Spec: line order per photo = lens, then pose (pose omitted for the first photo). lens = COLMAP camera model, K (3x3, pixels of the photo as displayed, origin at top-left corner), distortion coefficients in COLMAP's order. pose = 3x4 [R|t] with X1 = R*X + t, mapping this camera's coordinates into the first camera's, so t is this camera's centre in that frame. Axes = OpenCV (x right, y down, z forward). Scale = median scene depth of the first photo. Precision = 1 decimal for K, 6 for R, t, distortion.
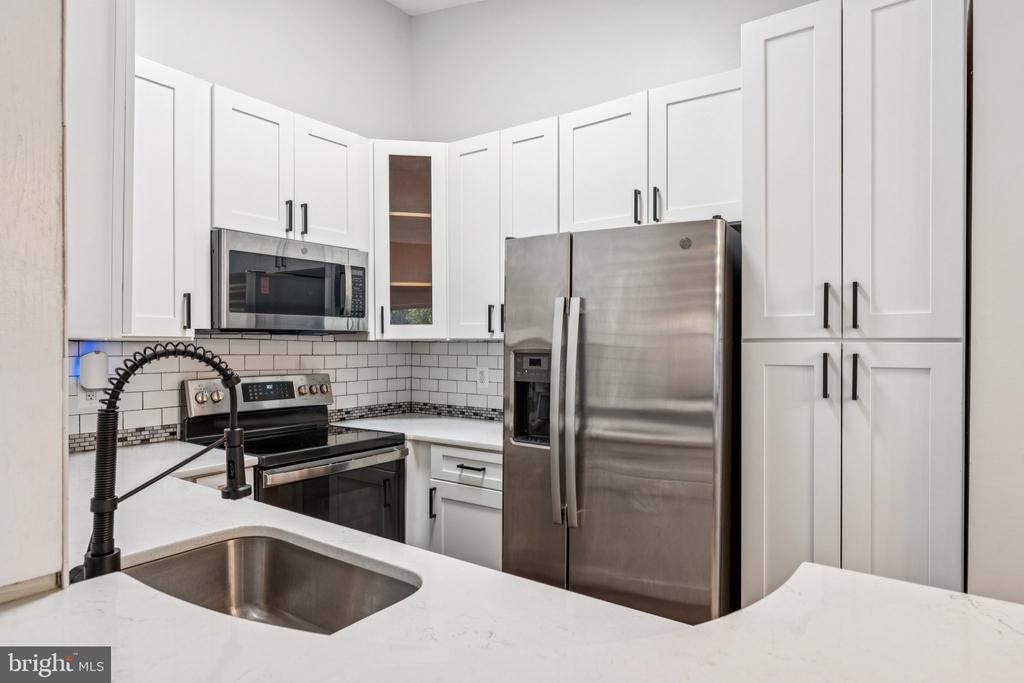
lens RADIAL K [[582.6, 0, 514.9], [0, 582.6, 348.6], [0, 0, 1]] dist [-0.008934, -0.000576]
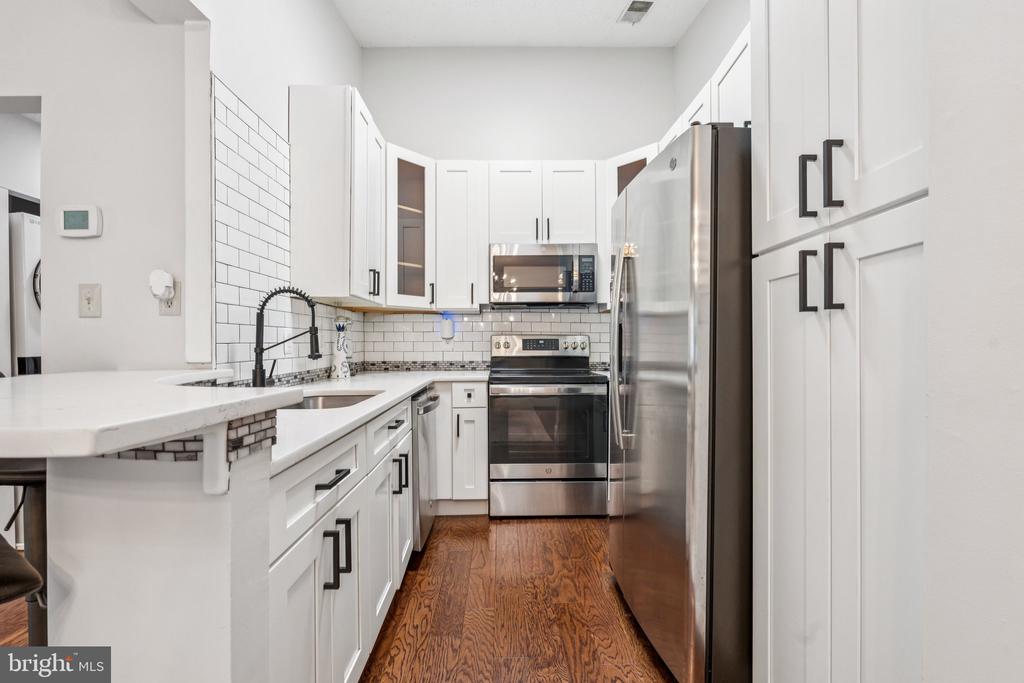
lens RADIAL K [[443.0, 0, 518.4], [0, 443.0, 348.2], [0, 0, 1]] dist [-0.007247, -0.000357]
pose [[0.601268, -0.001743, -0.799045, 0.482232], [0.000384, 0.999998, -0.001893, 0.083862], [0.799047, 0.000831, 0.601268, 0.235719]]
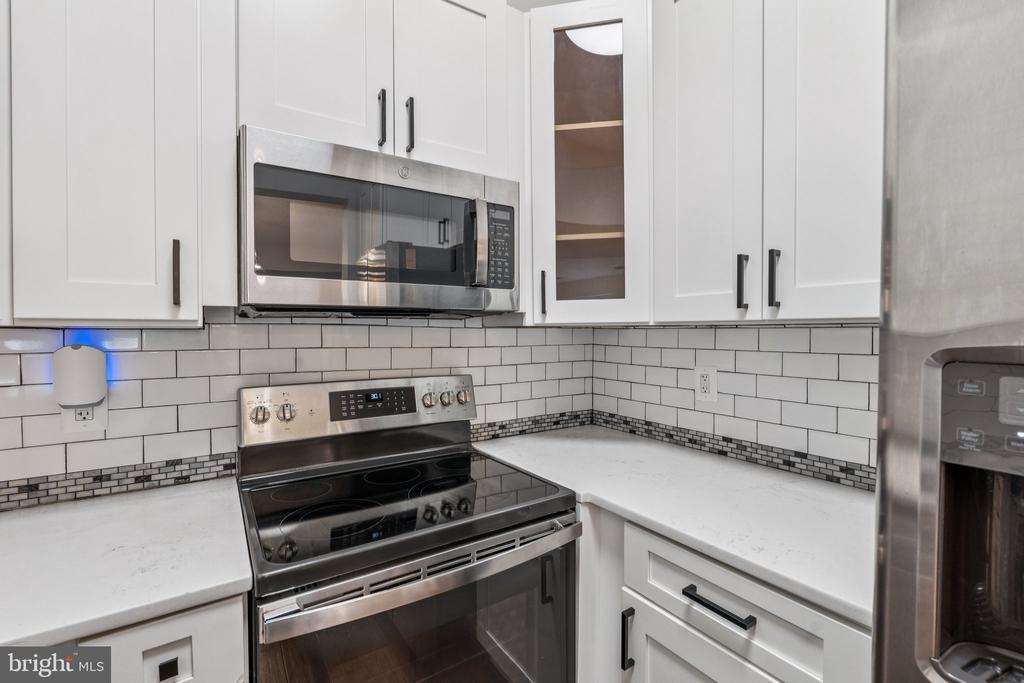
lens RADIAL K [[443.0, 0, 507.6], [0, 443.0, 339.0], [0, 0, 1]] dist [-0.007247, -0.000357]
pose [[0.928692, 0.002368, -0.370844, -0.092216], [0.001093, 0.999958, 0.009122, -0.004362], [0.370850, -0.008877, 0.928651, 0.578314]]
